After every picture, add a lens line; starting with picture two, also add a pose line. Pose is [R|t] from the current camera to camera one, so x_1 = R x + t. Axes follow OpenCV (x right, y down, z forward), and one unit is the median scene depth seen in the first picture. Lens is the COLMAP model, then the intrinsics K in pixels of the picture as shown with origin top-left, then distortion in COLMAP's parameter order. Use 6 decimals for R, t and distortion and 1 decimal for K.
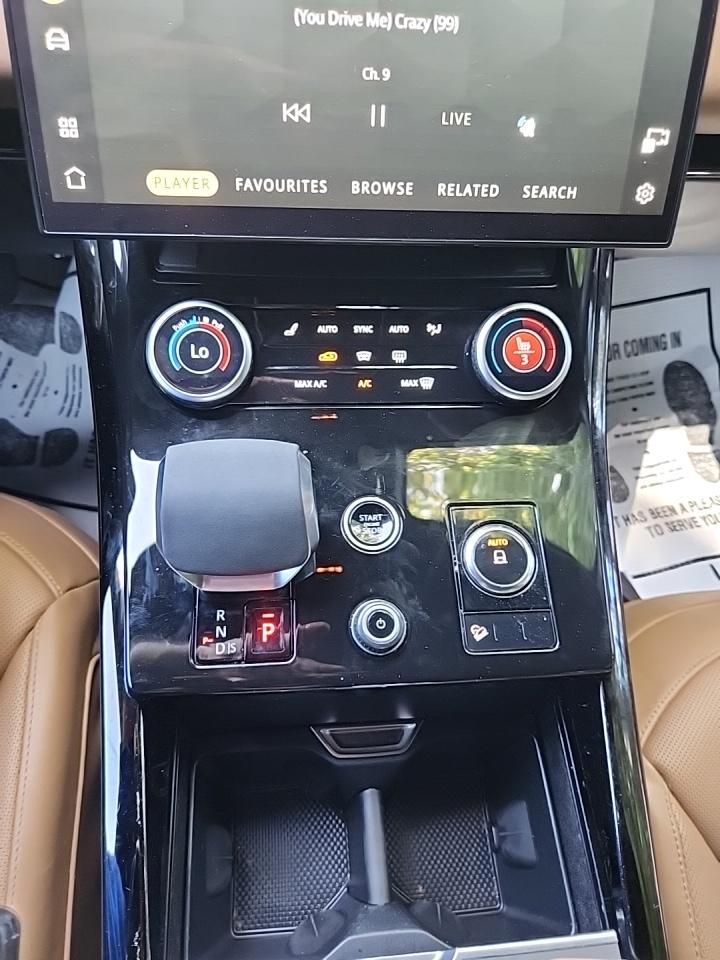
lens RADIAL K [[658.0, 0, 360.0], [0, 658.0, 480.0], [0, 0, 1]] dist [0.068079, -0.059705]
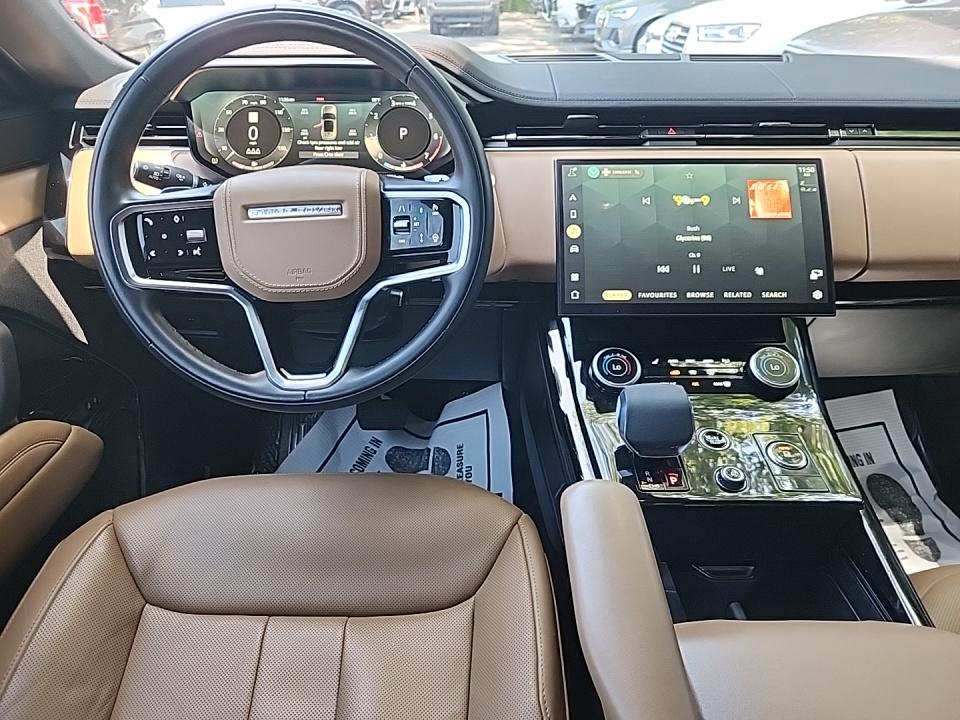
lens RADIAL K [[658.0, 0, 485.7], [0, 658.0, 354.3], [0, 0, 1]] dist [0.068079, -0.059705]
pose [[0.996326, -0.032424, -0.079262, -0.531491], [-0.013049, 0.857266, -0.514709, 0.937928], [0.084638, 0.513852, 0.853693, -0.939062]]
